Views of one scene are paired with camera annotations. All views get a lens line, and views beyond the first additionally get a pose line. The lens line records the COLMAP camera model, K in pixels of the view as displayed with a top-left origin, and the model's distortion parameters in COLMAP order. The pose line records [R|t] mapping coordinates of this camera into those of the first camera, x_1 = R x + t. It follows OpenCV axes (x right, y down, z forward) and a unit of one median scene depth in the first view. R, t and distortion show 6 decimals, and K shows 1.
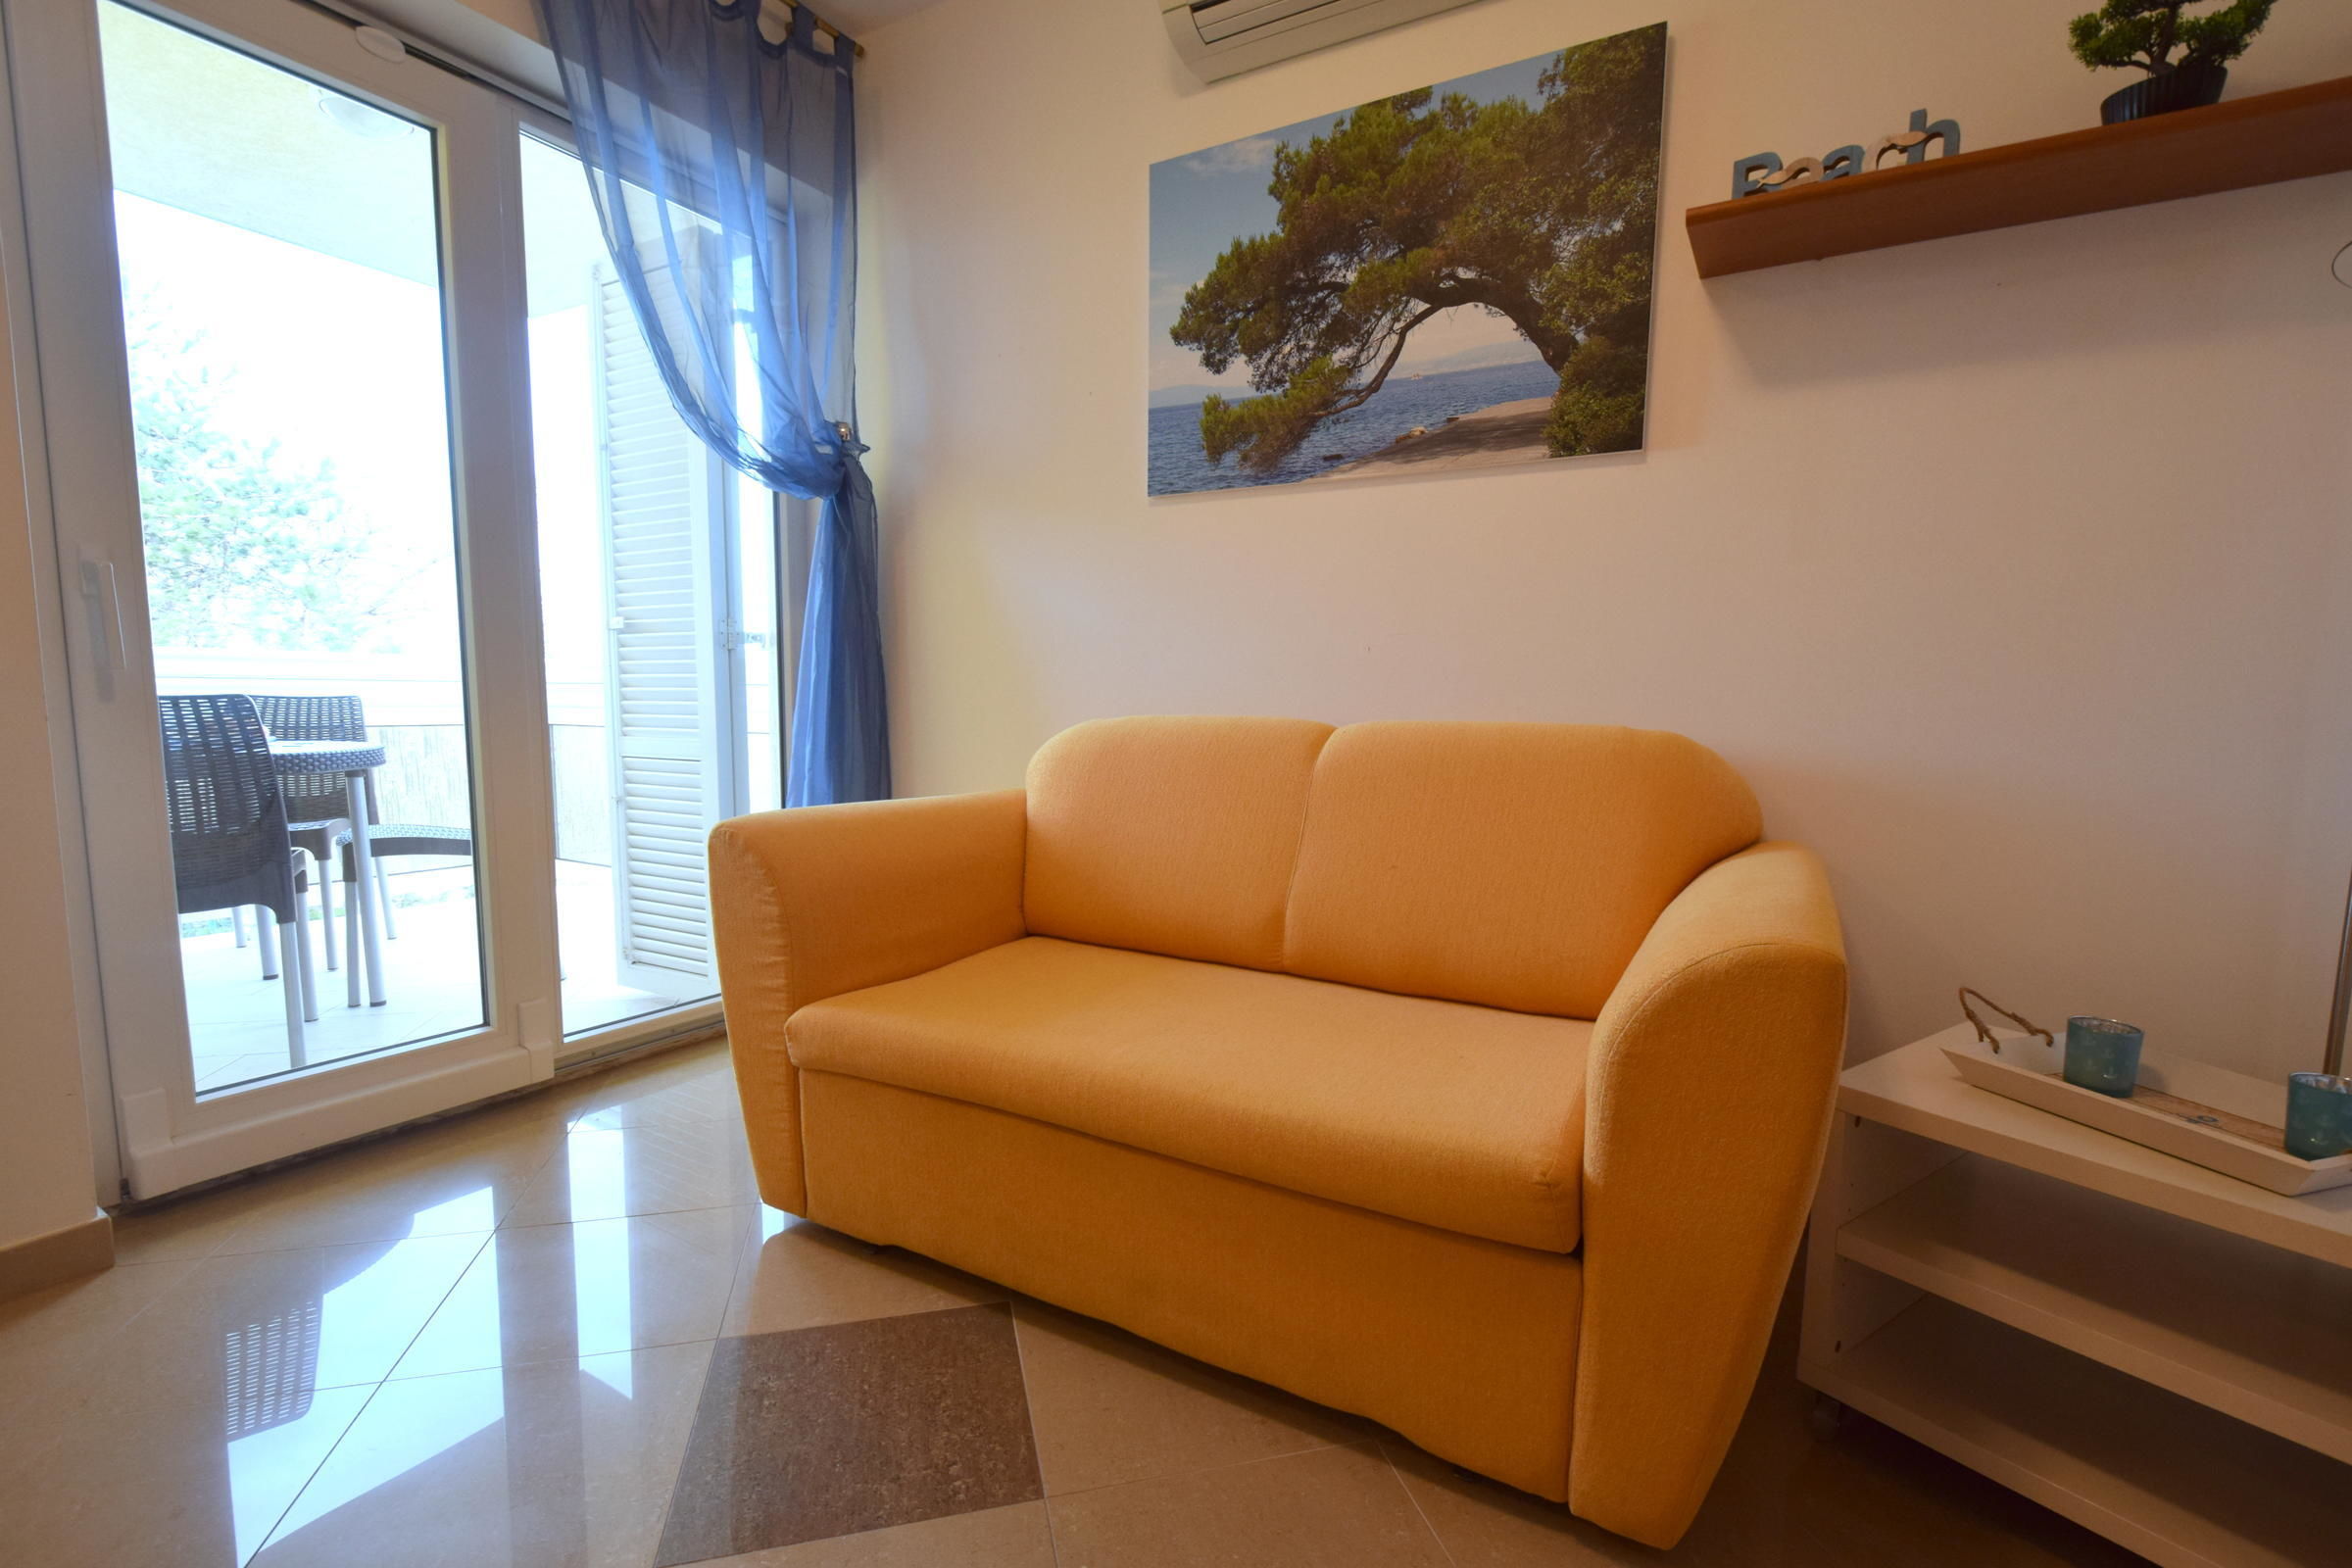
lens RADIAL K [[1072.7, 0, 1185.6], [0, 1072.7, 810.4], [0, 0, 1]] dist [0.014789, -0.012320]
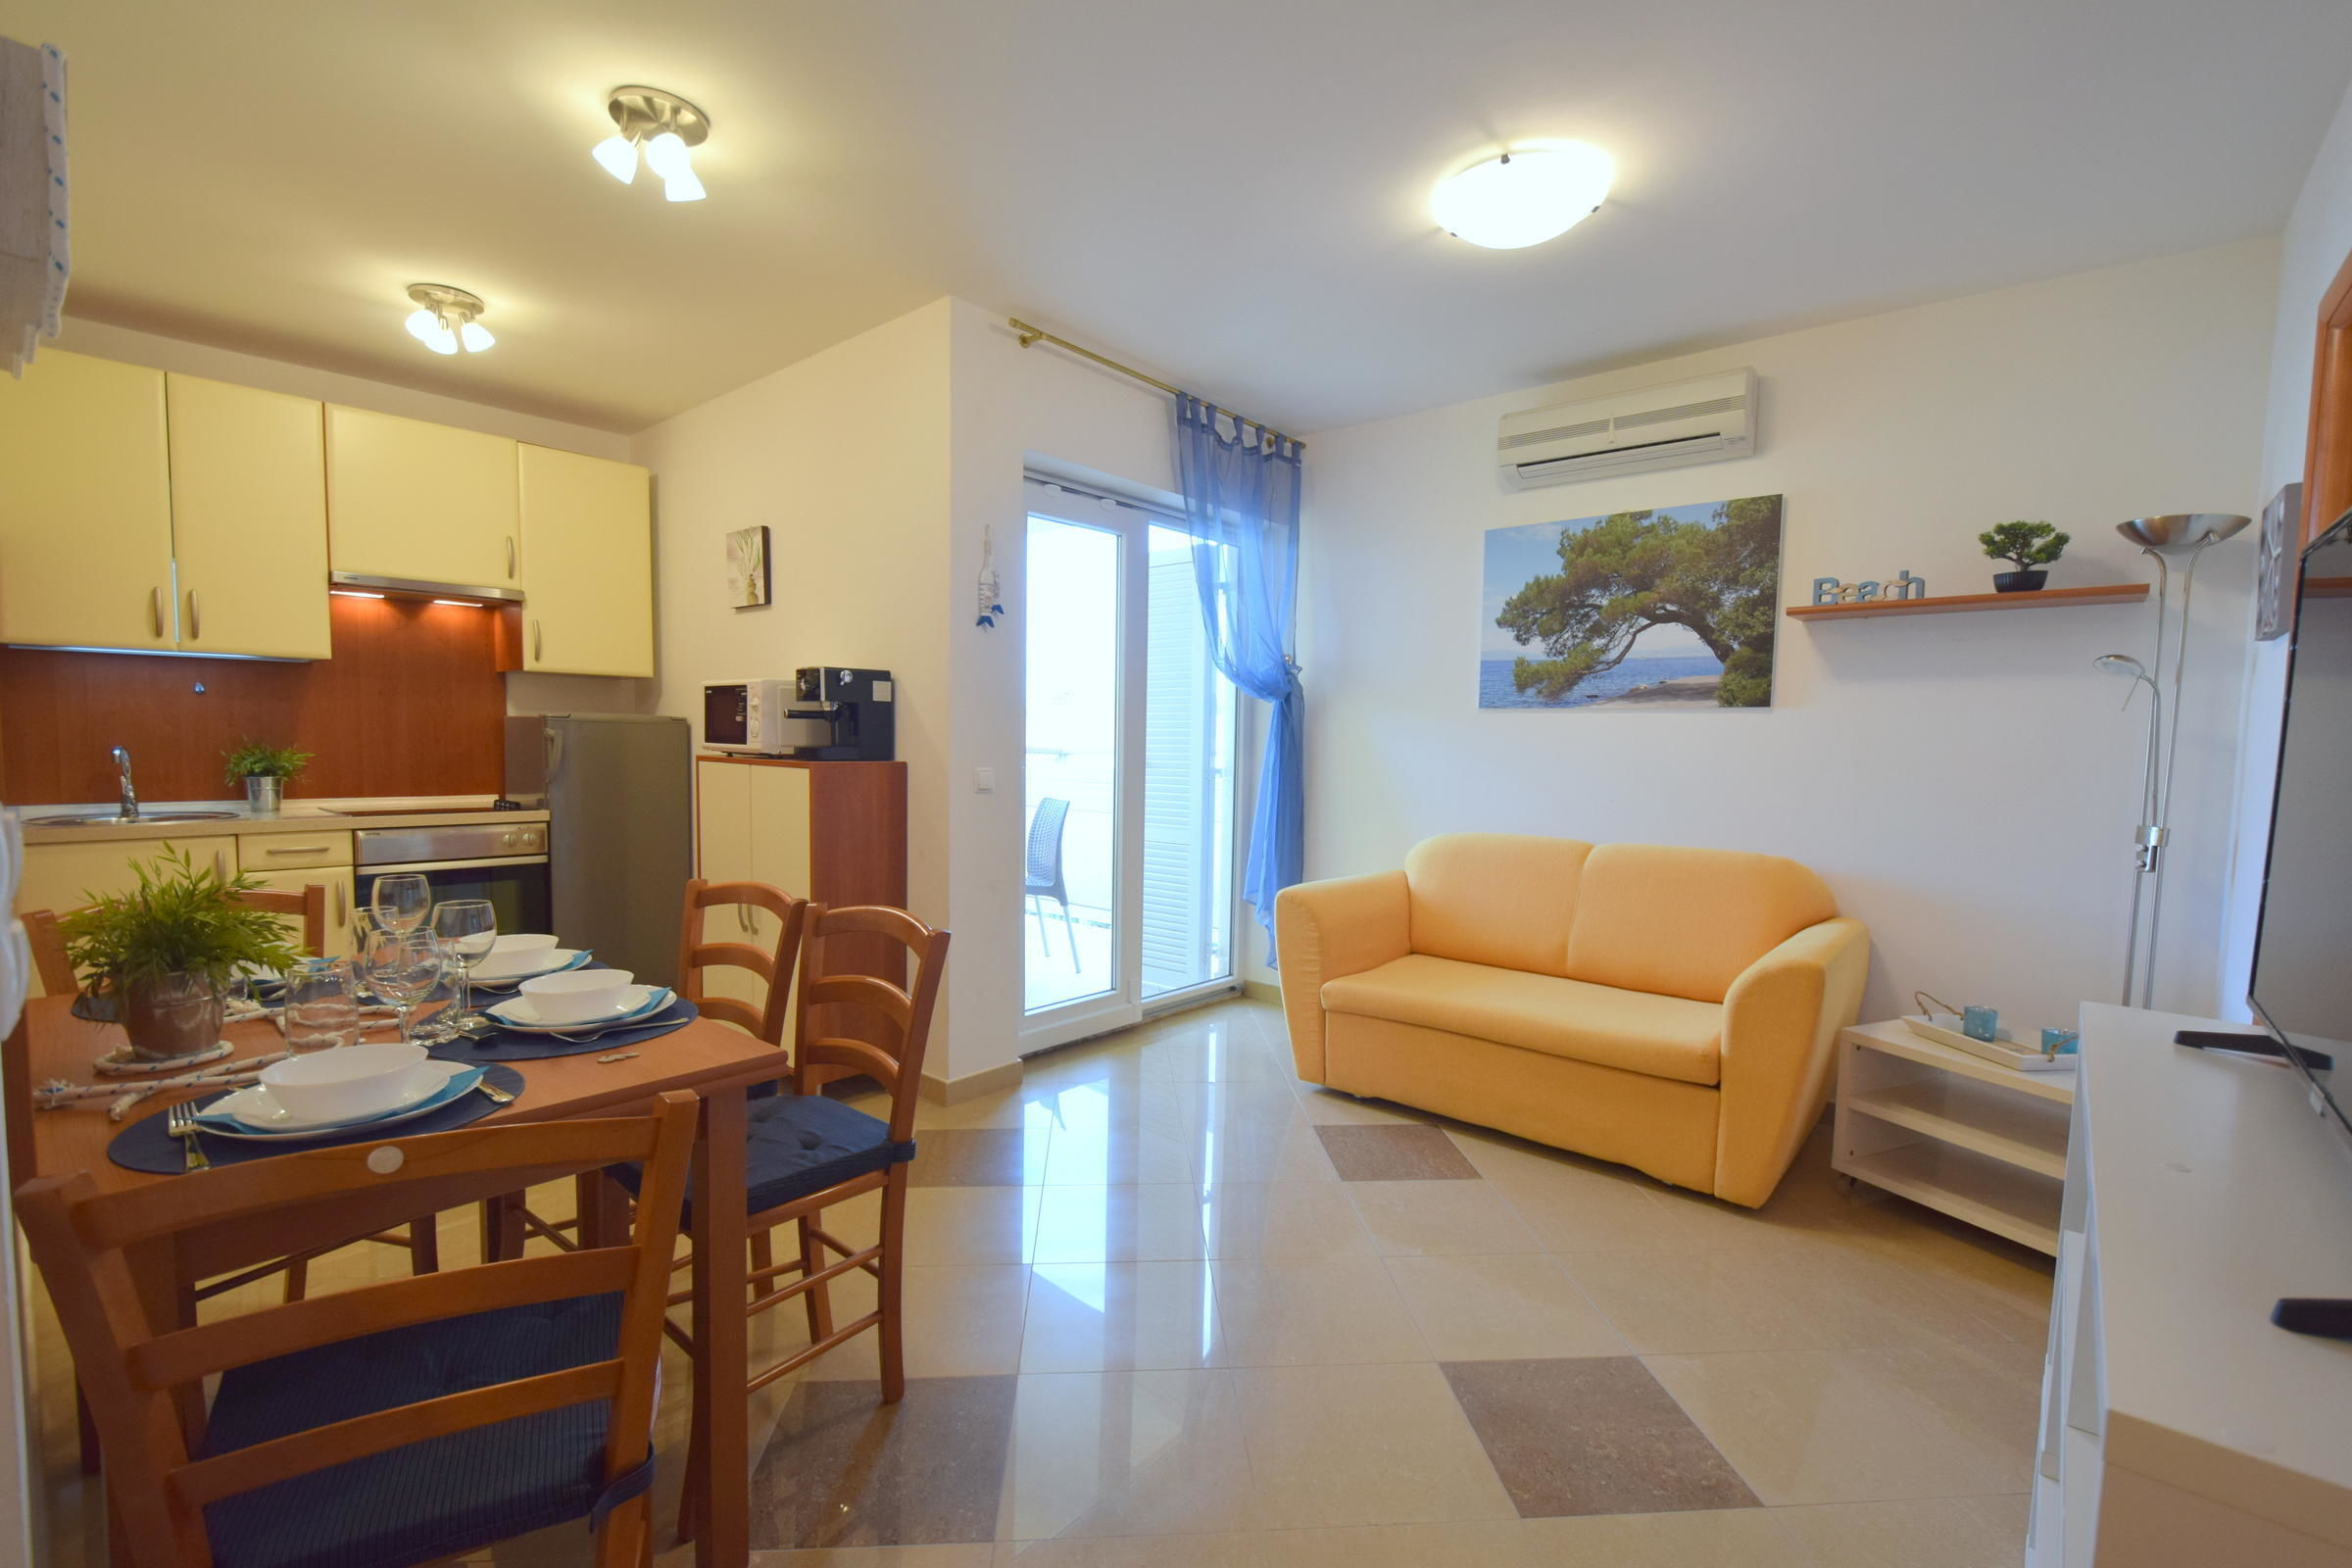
lens RADIAL K [[1024.7, 0, 1186.4], [0, 1024.7, 812.0], [0, 0, 1]] dist [0.013900, -0.012826]
pose [[0.983335, 0.014848, -0.181197, -0.234306], [-0.021004, 0.999264, -0.032104, -0.065044], [0.180587, 0.035374, 0.982923, -0.876995]]
